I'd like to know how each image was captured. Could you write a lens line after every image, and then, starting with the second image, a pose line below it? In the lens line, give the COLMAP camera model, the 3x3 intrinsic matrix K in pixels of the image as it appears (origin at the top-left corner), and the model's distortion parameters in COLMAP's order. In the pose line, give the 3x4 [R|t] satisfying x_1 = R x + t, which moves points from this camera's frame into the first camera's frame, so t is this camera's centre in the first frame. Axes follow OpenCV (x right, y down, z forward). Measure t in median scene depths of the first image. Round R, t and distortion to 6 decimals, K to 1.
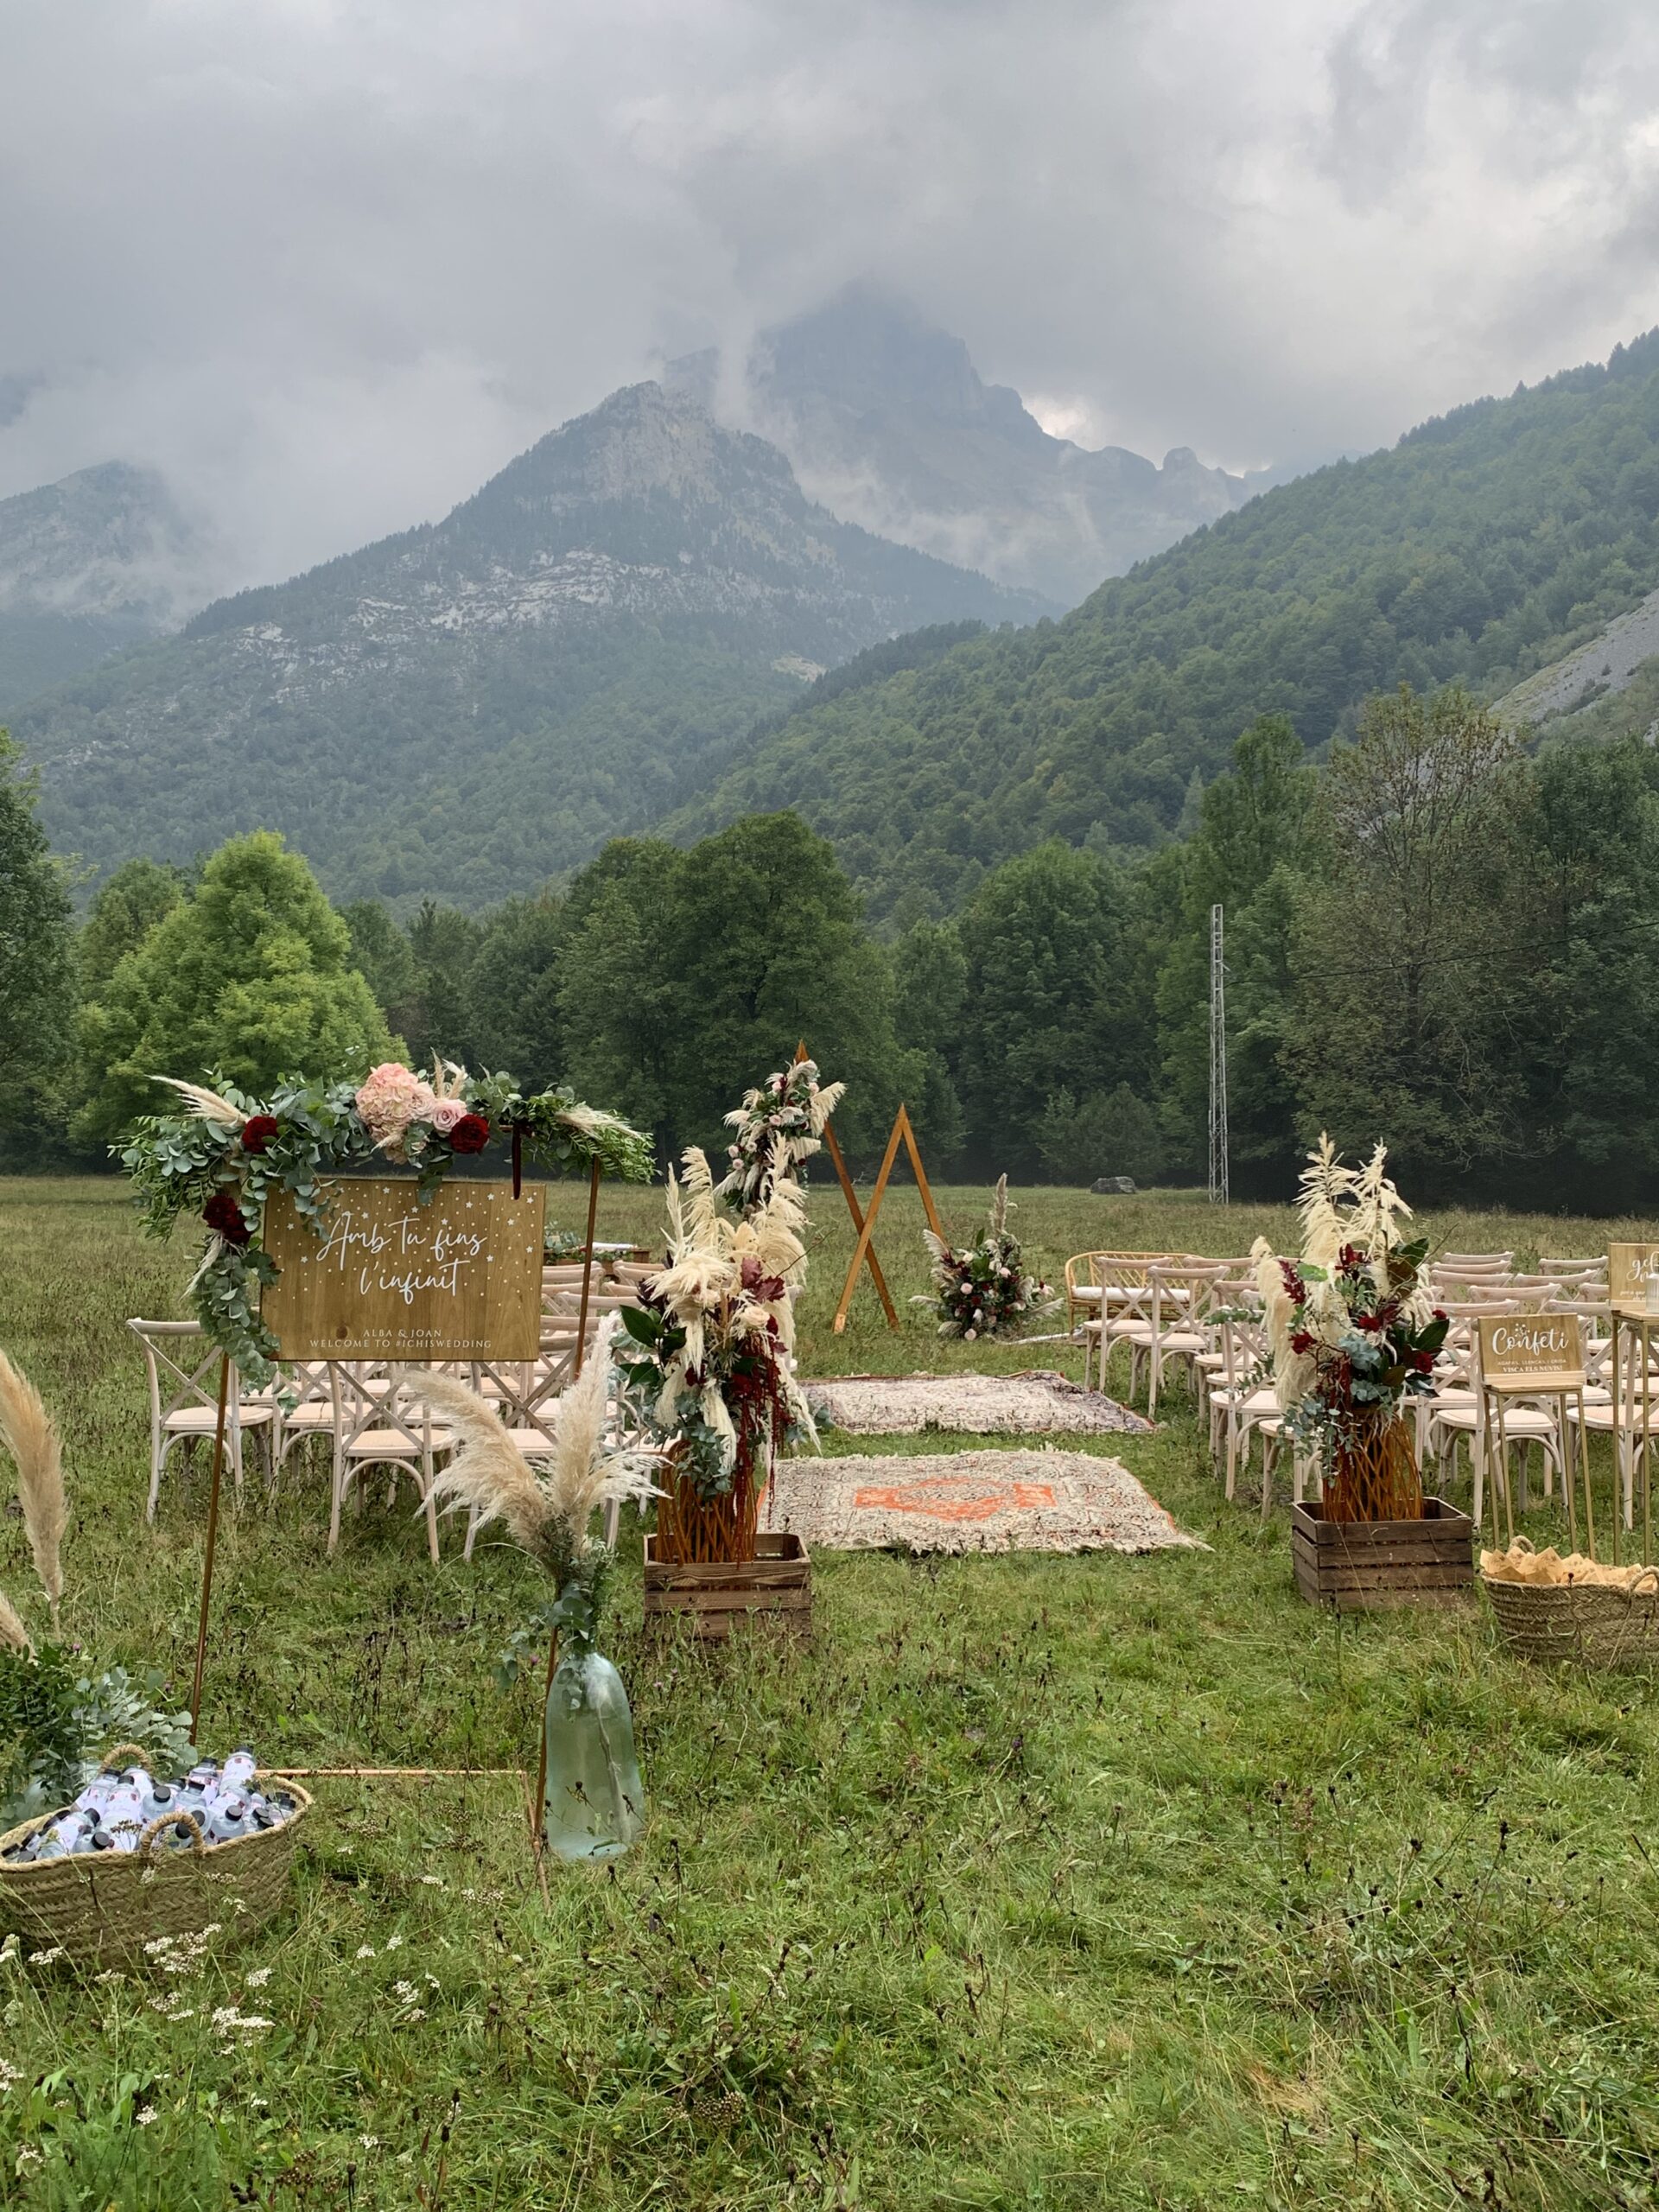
lens RADIAL K [[2041.1, 0, 822.2], [0, 2041.1, 1066.4], [0, 0, 1]] dist [0.176426, -0.528649]
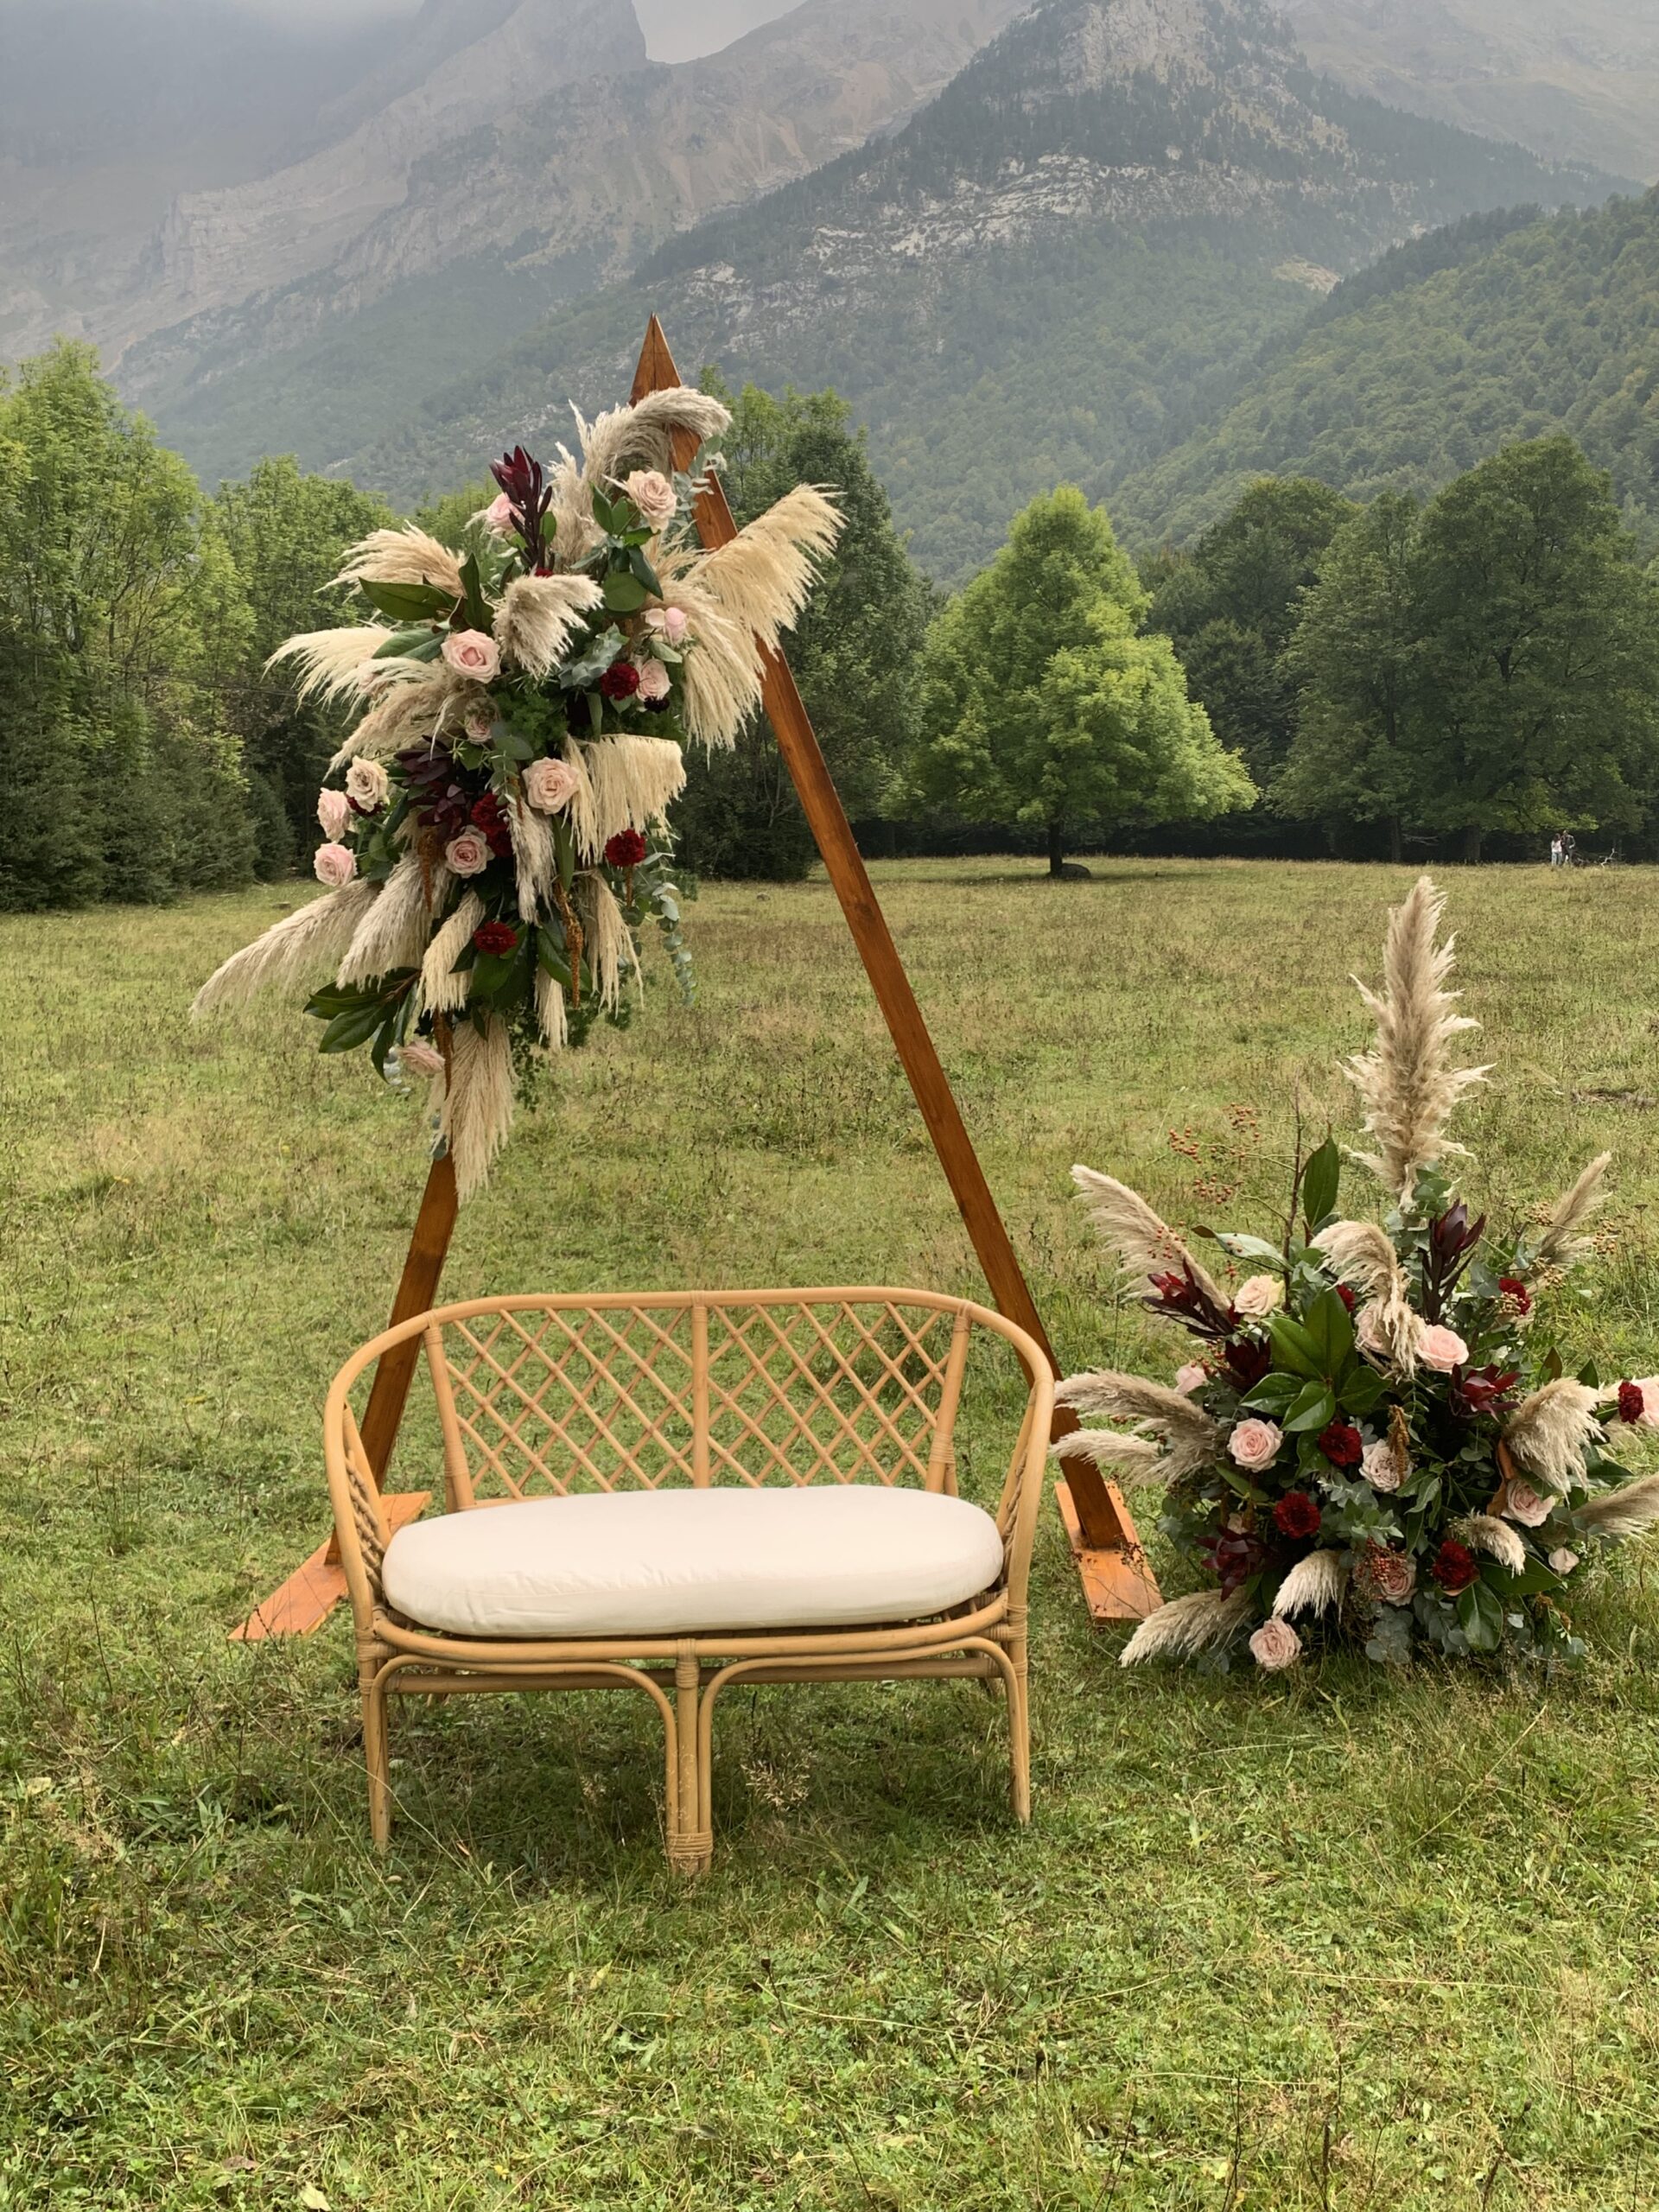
lens RADIAL K [[2199.2, 0, 829.5], [0, 2199.2, 1106.0], [0, 0, 1]] dist [-0.003473, 0.016712]
pose [[0.976848, 0.018829, -0.213104, -0.156920], [0.016253, 0.986709, 0.161681, 0.000928], [0.213316, -0.161401, 0.963559, -0.027798]]
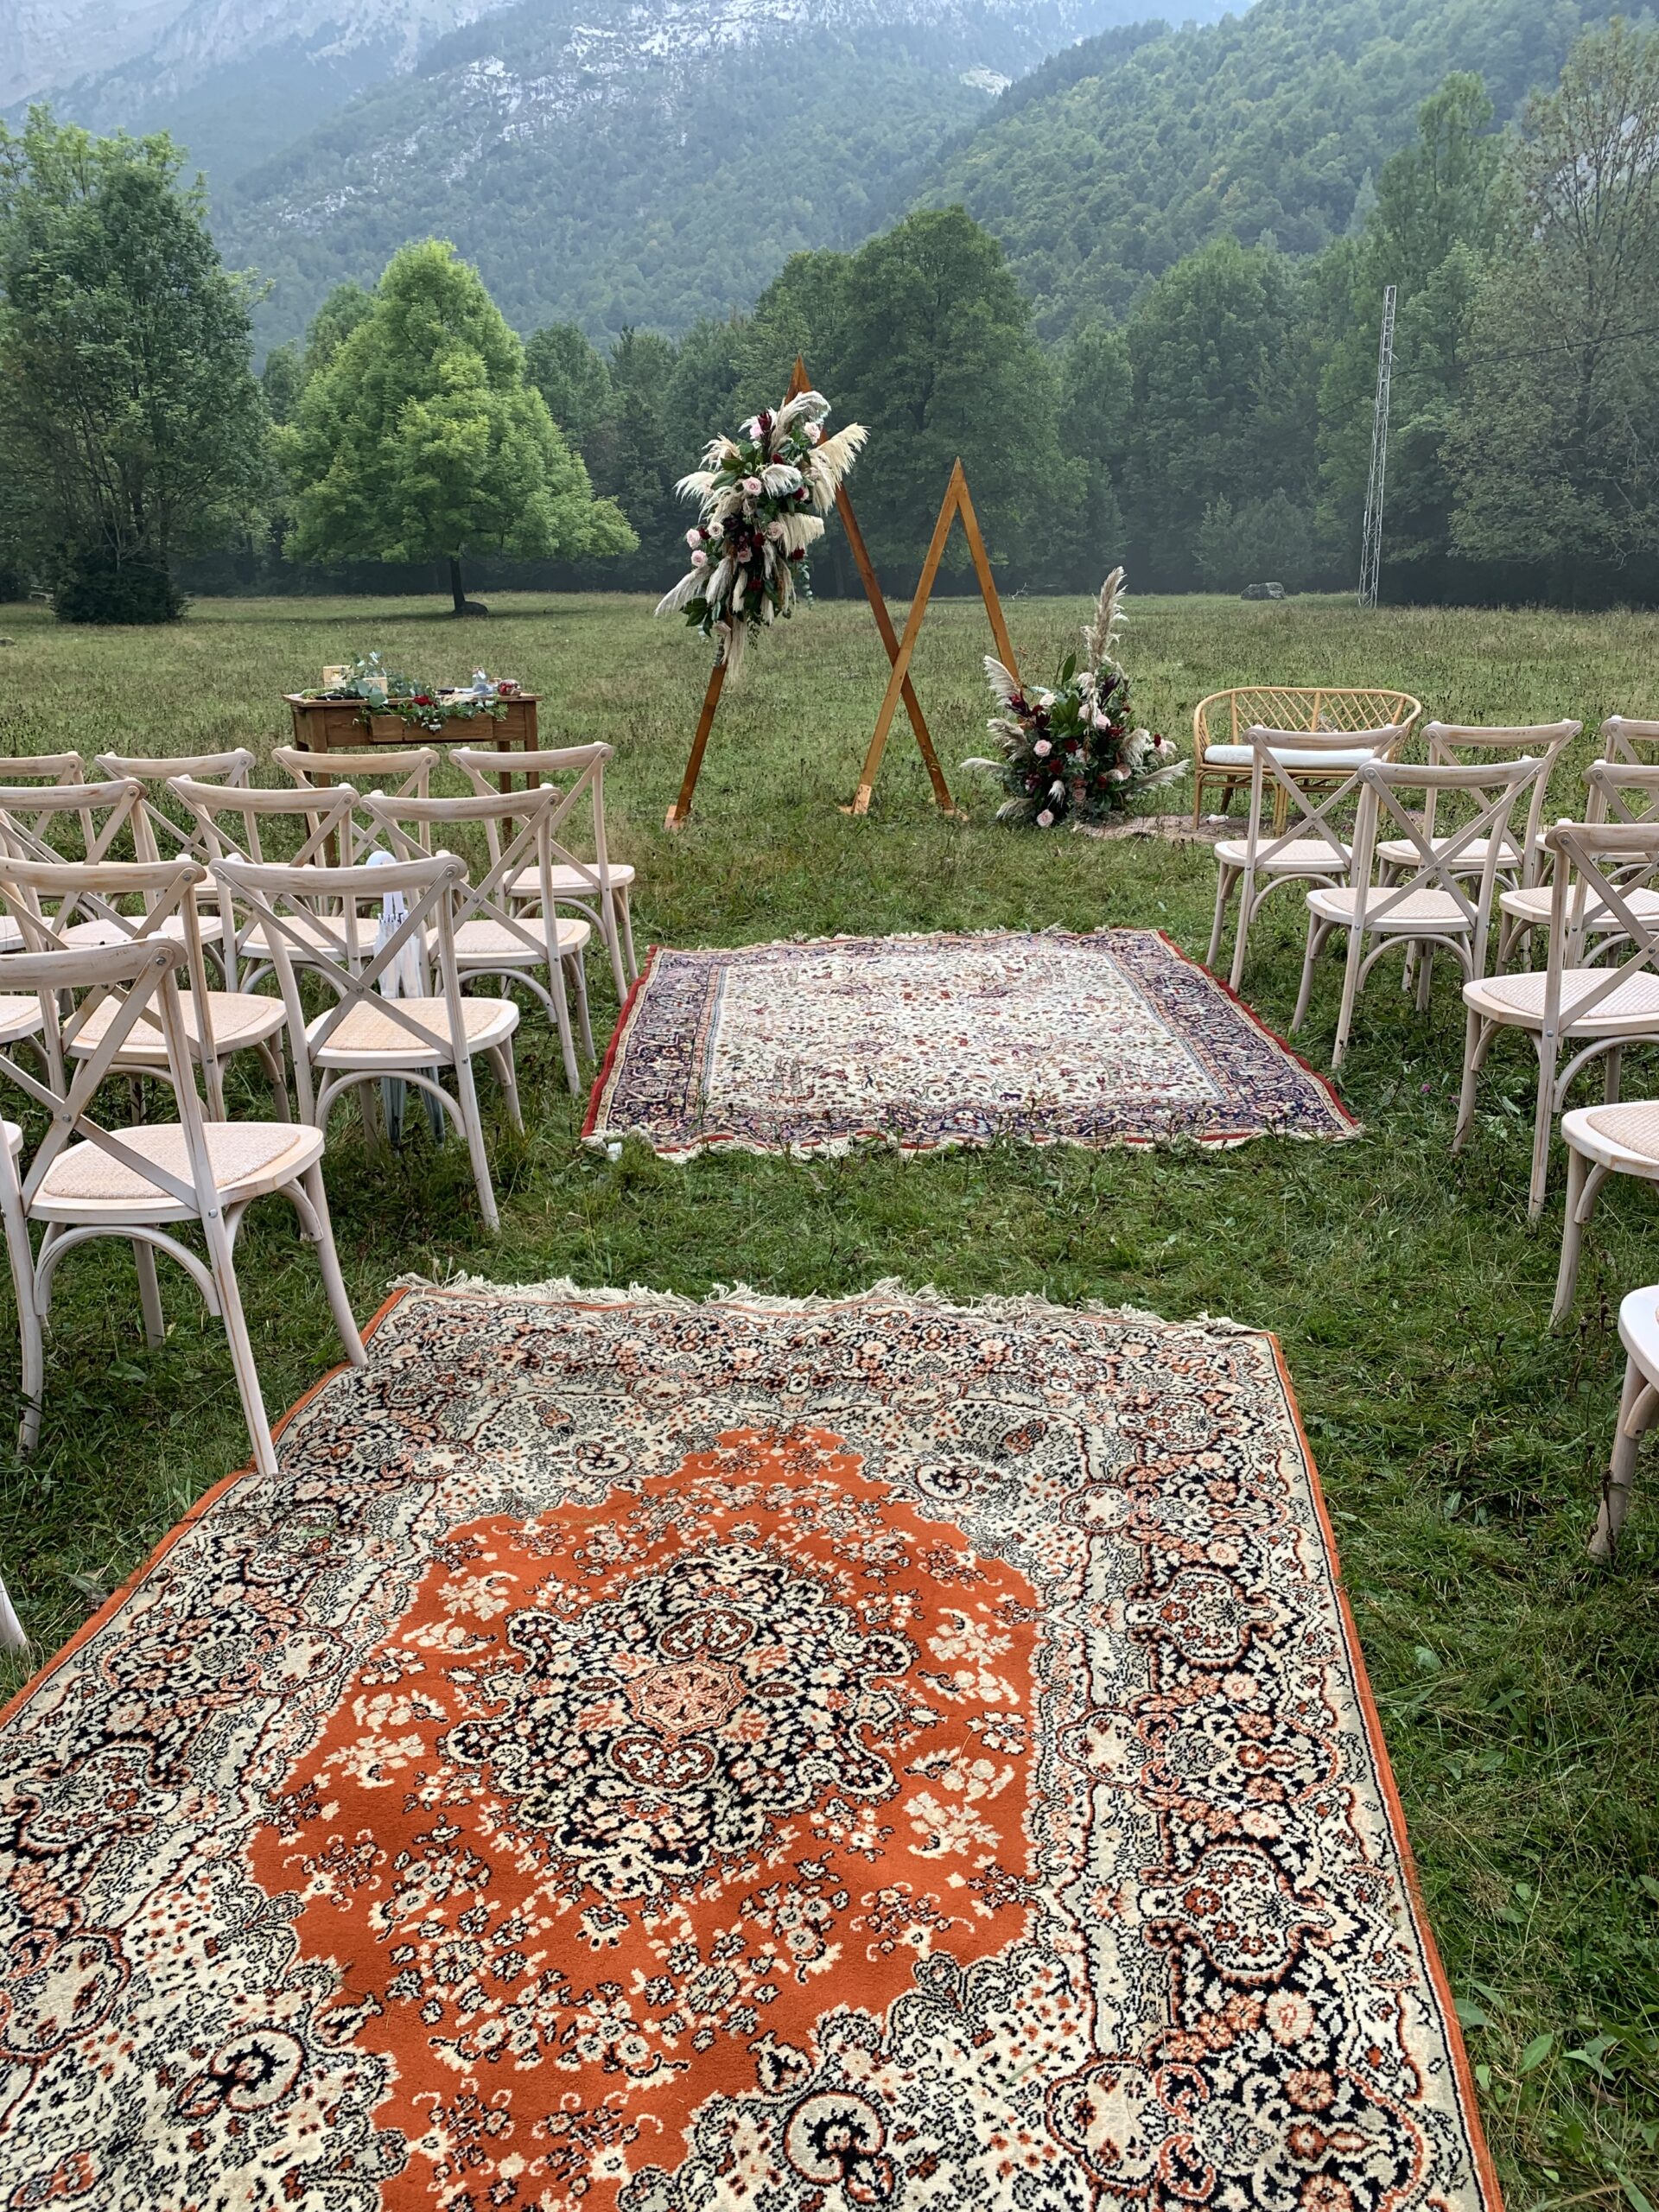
lens RADIAL K [[1709.6, 0, 842.6], [0, 1709.6, 1095.0], [0, 0, 1]] dist [0.008977, -0.005244]
pose [[0.995850, 0.011151, -0.090328, 0.011374], [0.019707, 0.942502, 0.333619, 0.005577], [0.088855, -0.334014, 0.938371, 0.086466]]
